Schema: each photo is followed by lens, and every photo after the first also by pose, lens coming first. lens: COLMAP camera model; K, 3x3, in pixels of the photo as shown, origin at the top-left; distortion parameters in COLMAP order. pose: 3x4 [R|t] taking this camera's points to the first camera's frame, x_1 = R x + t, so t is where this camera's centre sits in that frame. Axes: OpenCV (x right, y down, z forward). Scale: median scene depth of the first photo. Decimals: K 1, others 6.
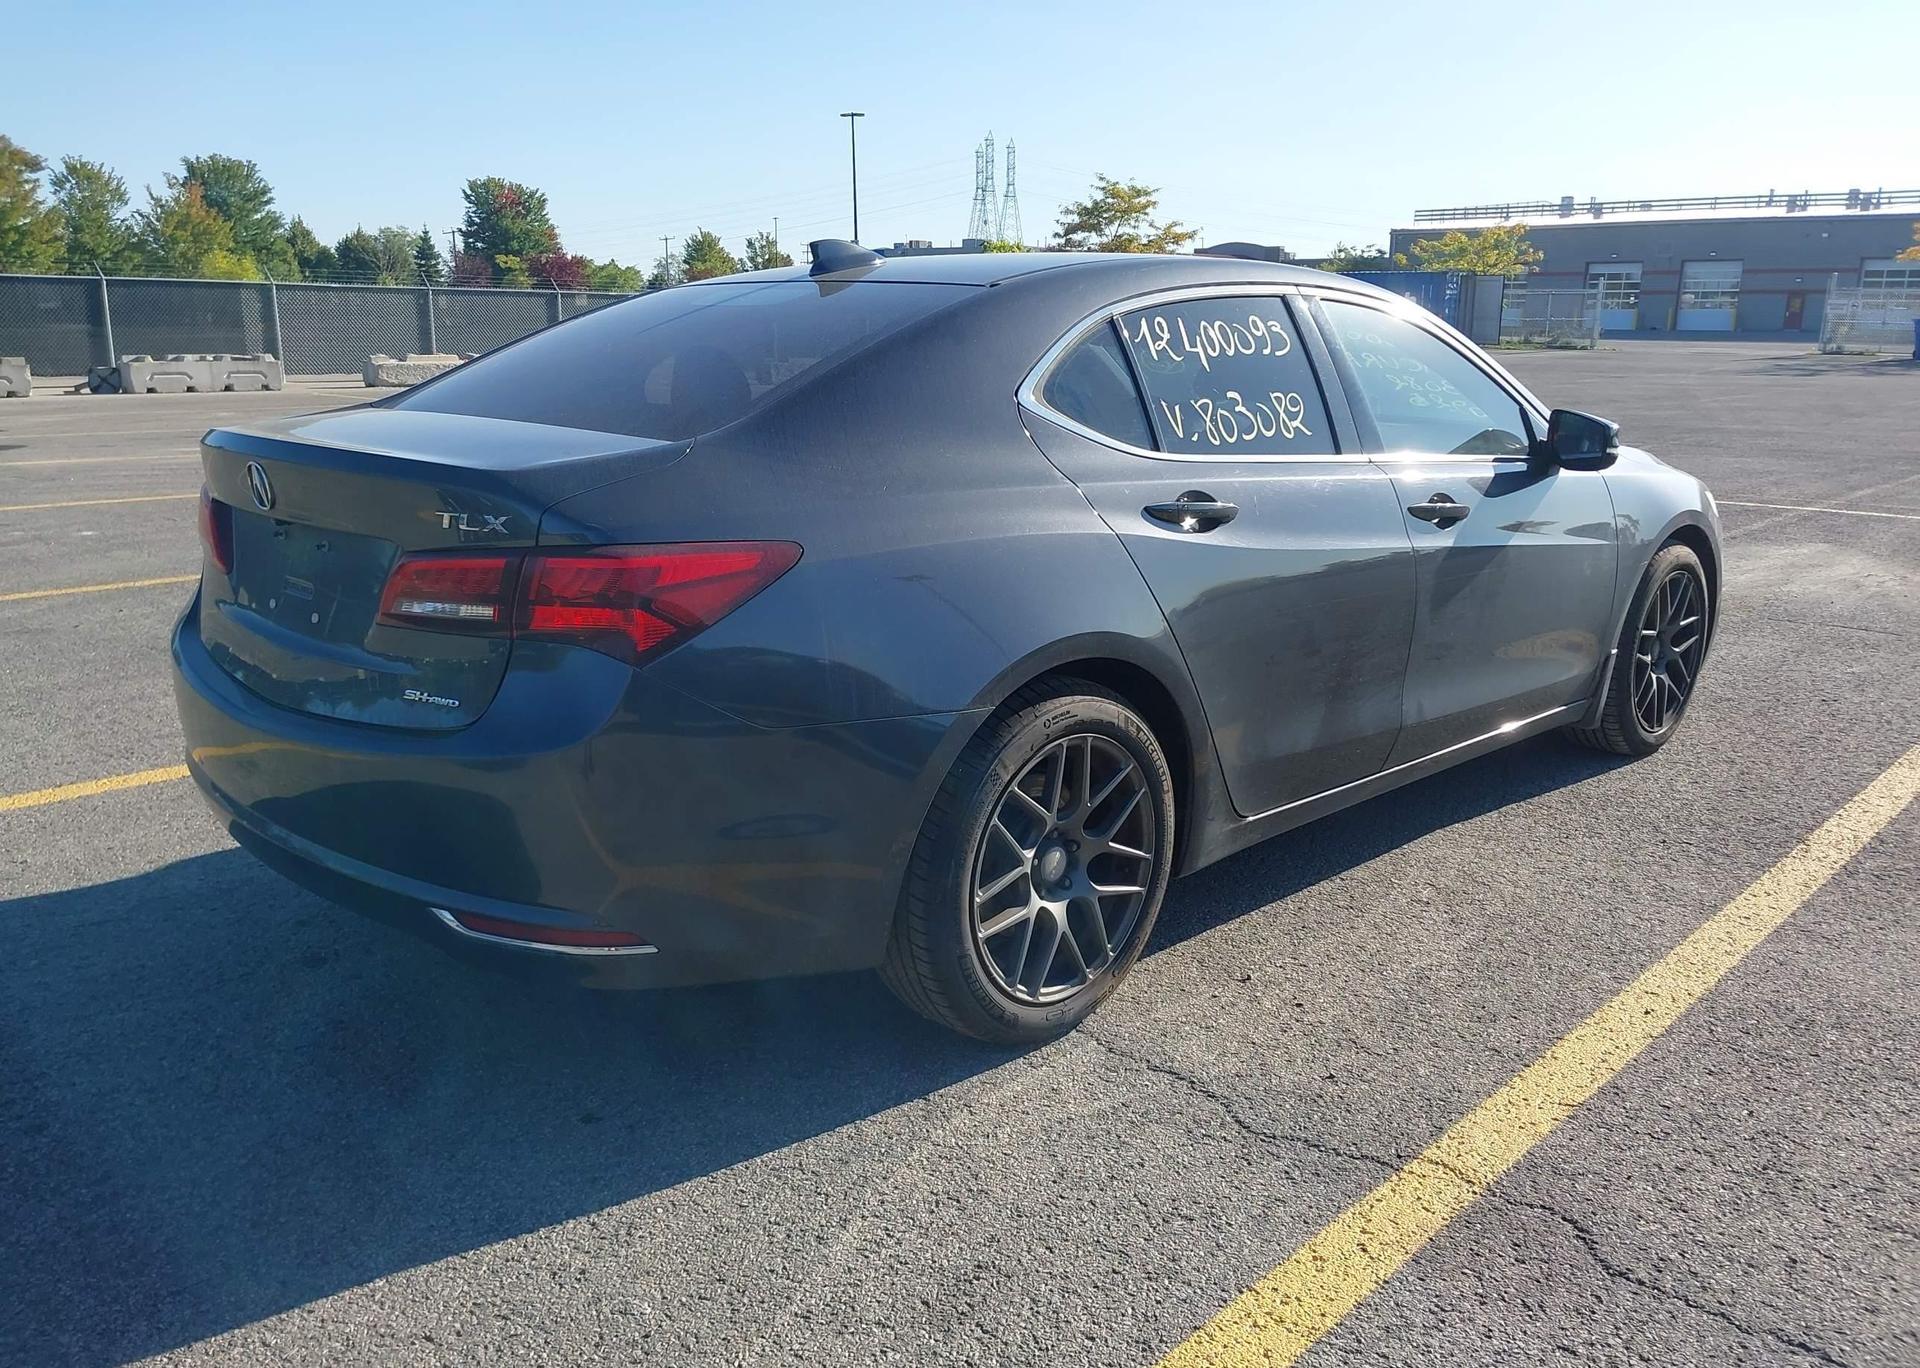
lens RADIAL K [[1467.8, 0, 985.8], [0, 1467.8, 737.4], [0, 0, 1]] dist [0.042112, -0.066177]
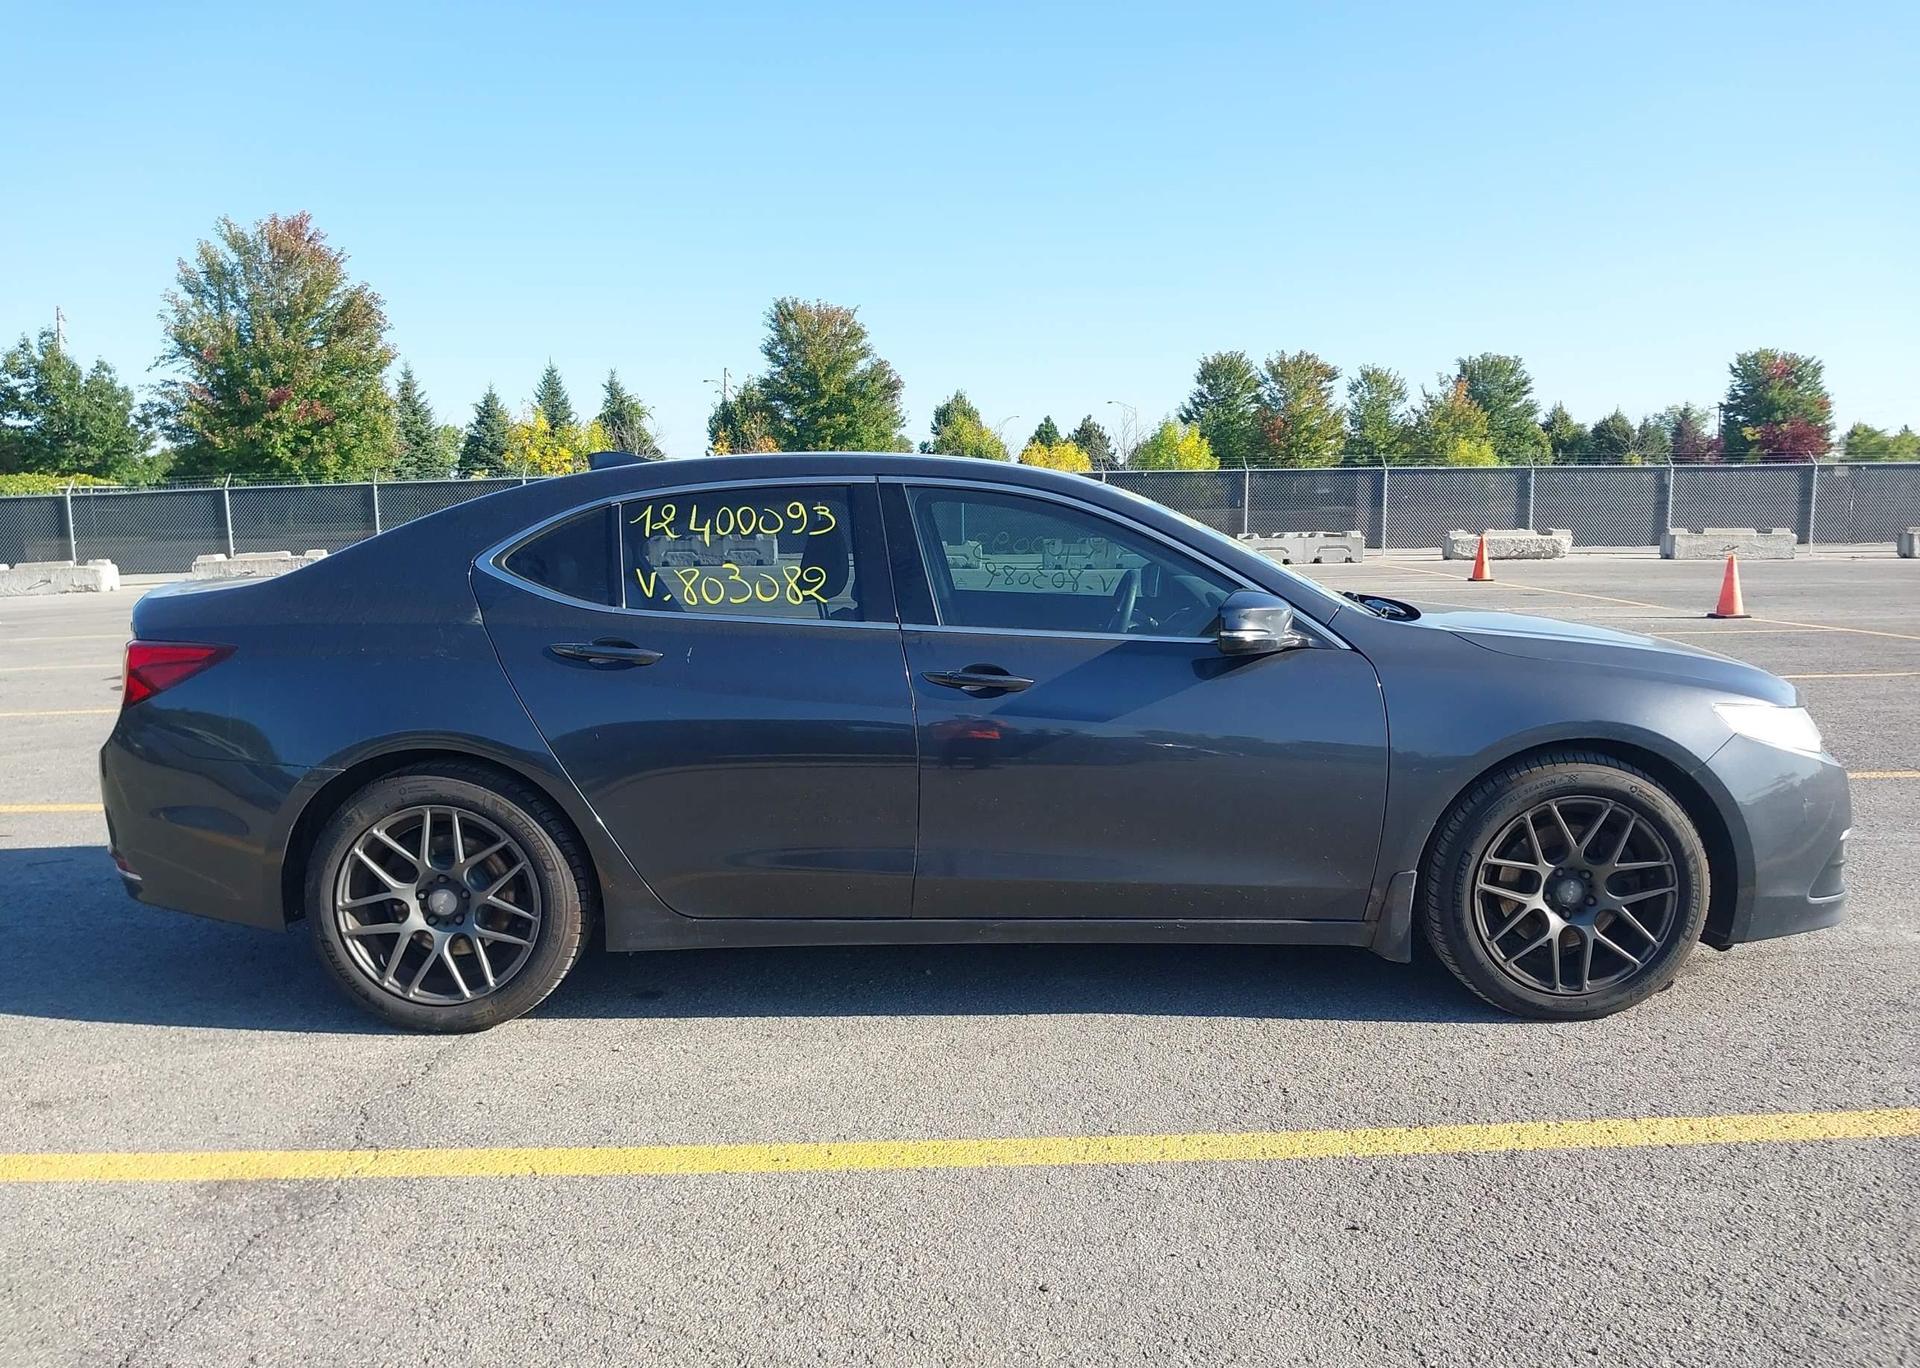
lens RADIAL K [[1467.8, 0, 985.8], [0, 1467.8, 737.4], [0, 0, 1]] dist [0.042112, -0.066177]
pose [[0.705190, 0.093085, -0.702881, 0.120201], [-0.172369, 0.984111, -0.042607, -0.008181], [0.687747, 0.151201, 0.710030, 0.031865]]
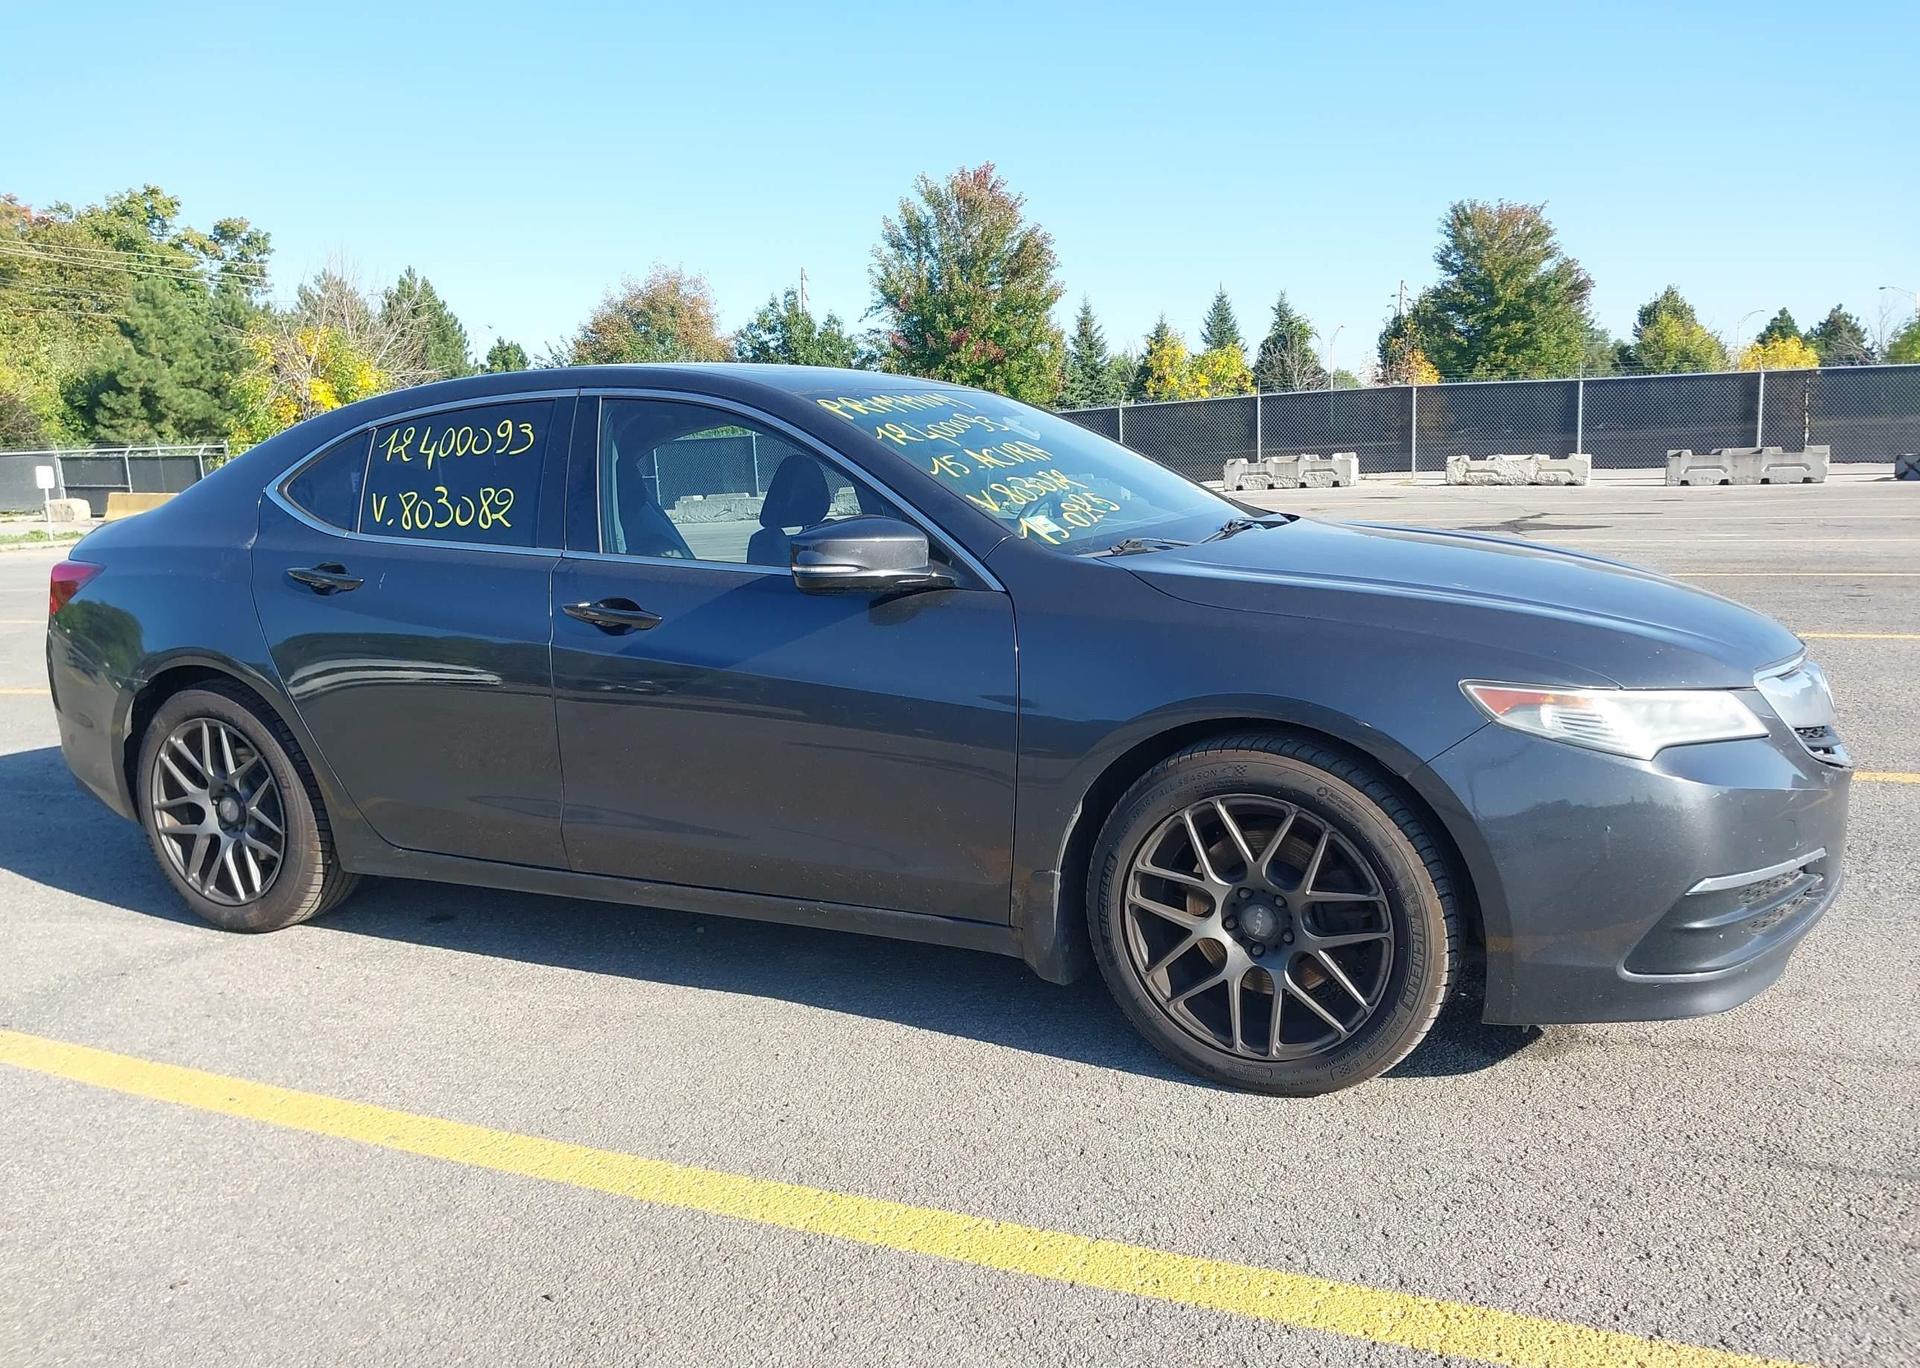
lens RADIAL K [[1473.6, 0, 980.8], [0, 1473.6, 728.5], [0, 0, 1]] dist [0.057923, -0.071113]
pose [[0.326016, 0.156418, -0.932334, 0.146790], [-0.214537, 0.972728, 0.088176, -0.024959], [0.920699, 0.171273, 0.350683, 0.103860]]
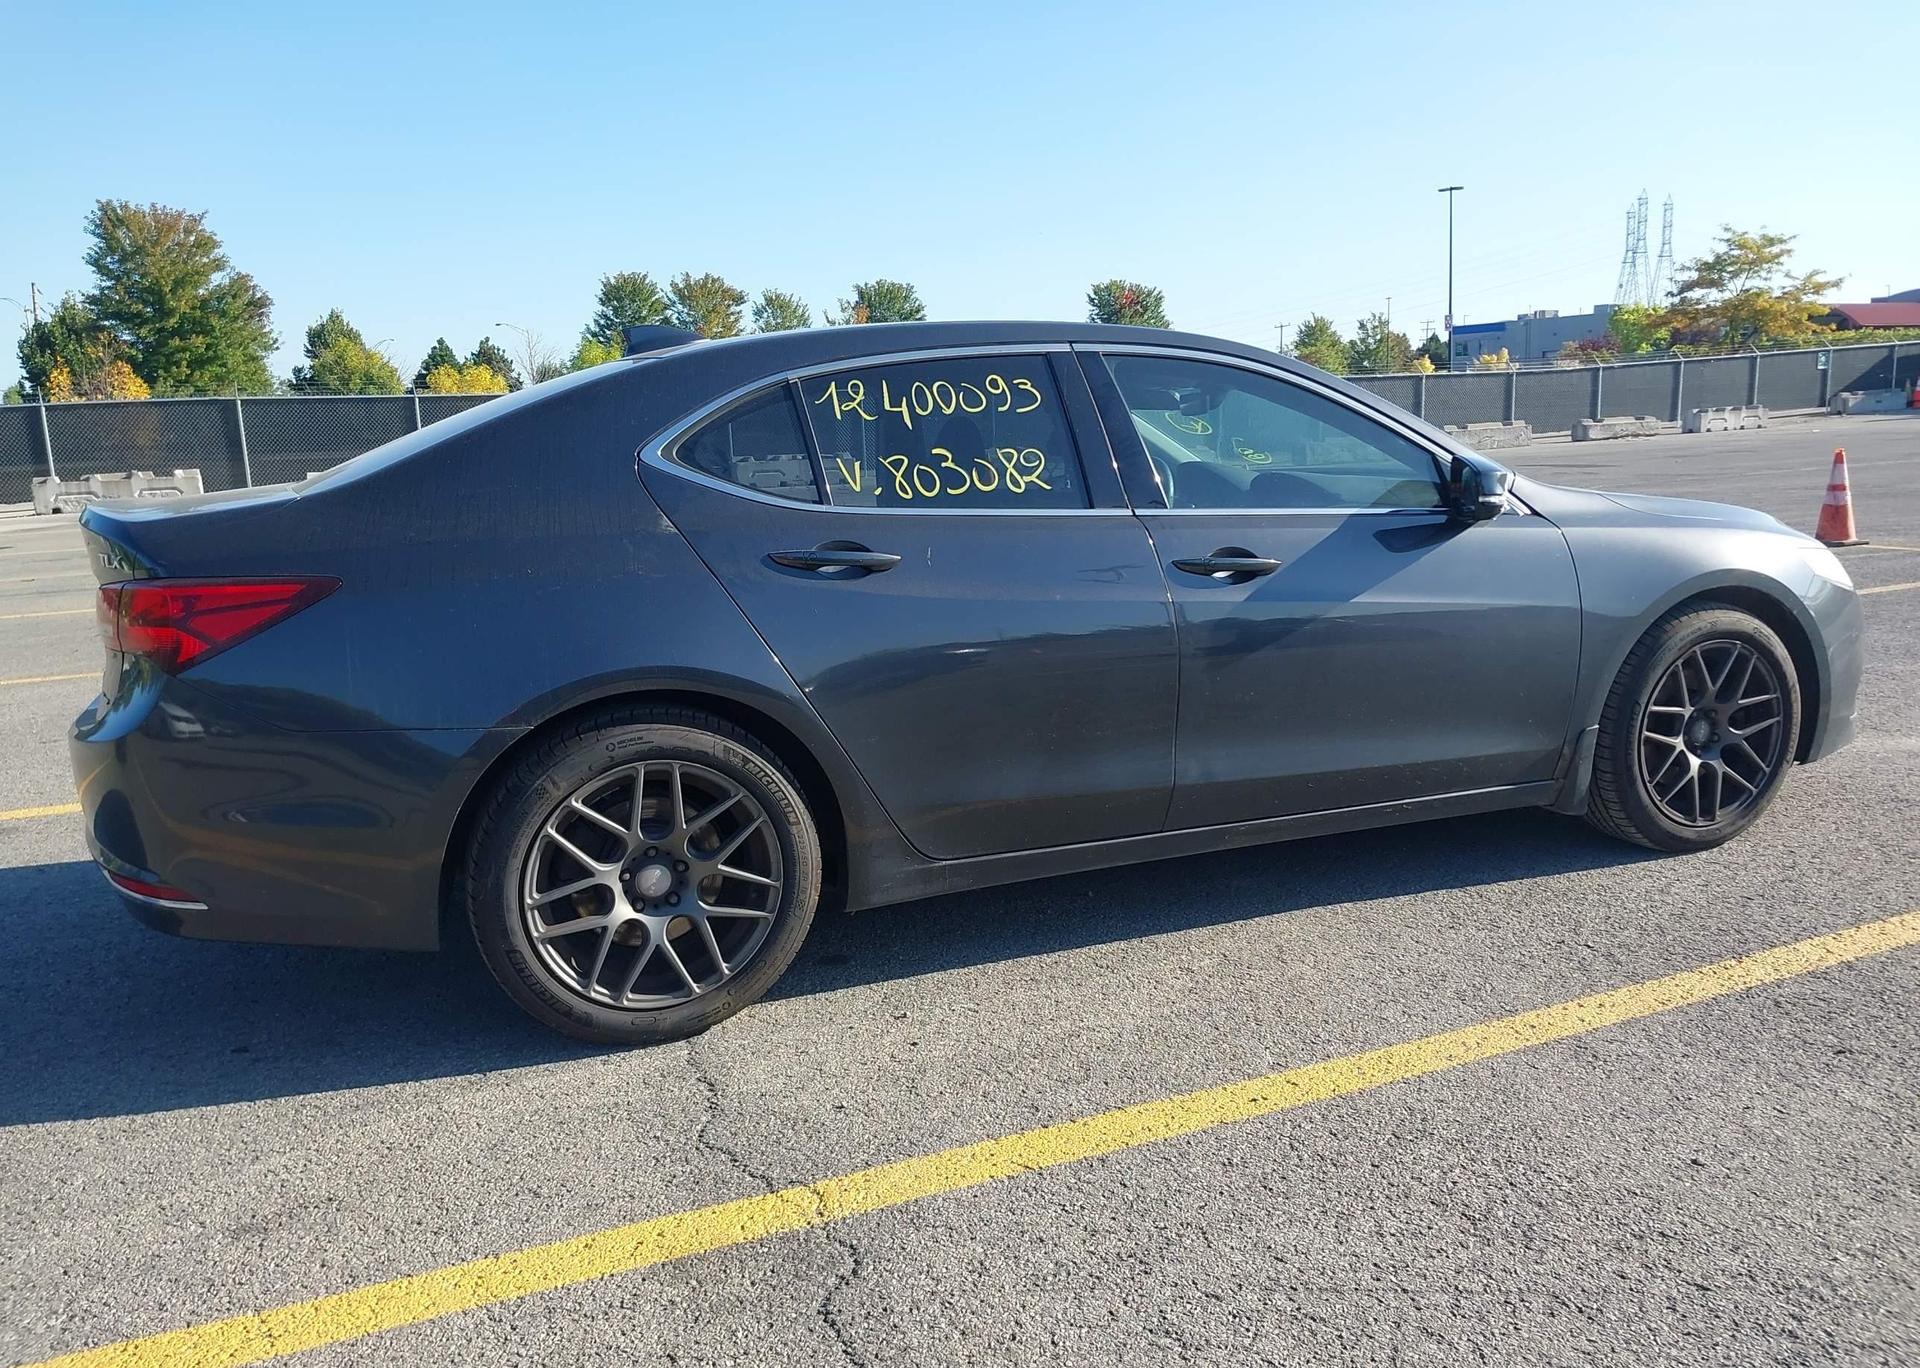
lens RADIAL K [[1467.8, 0, 985.8], [0, 1467.8, 737.4], [0, 0, 1]] dist [0.042112, -0.066177]
pose [[0.921831, 0.042856, -0.385215, 0.061842], [-0.063412, 0.997153, -0.040810, 0.000806], [0.382369, 0.062047, 0.921924, 0.007457]]
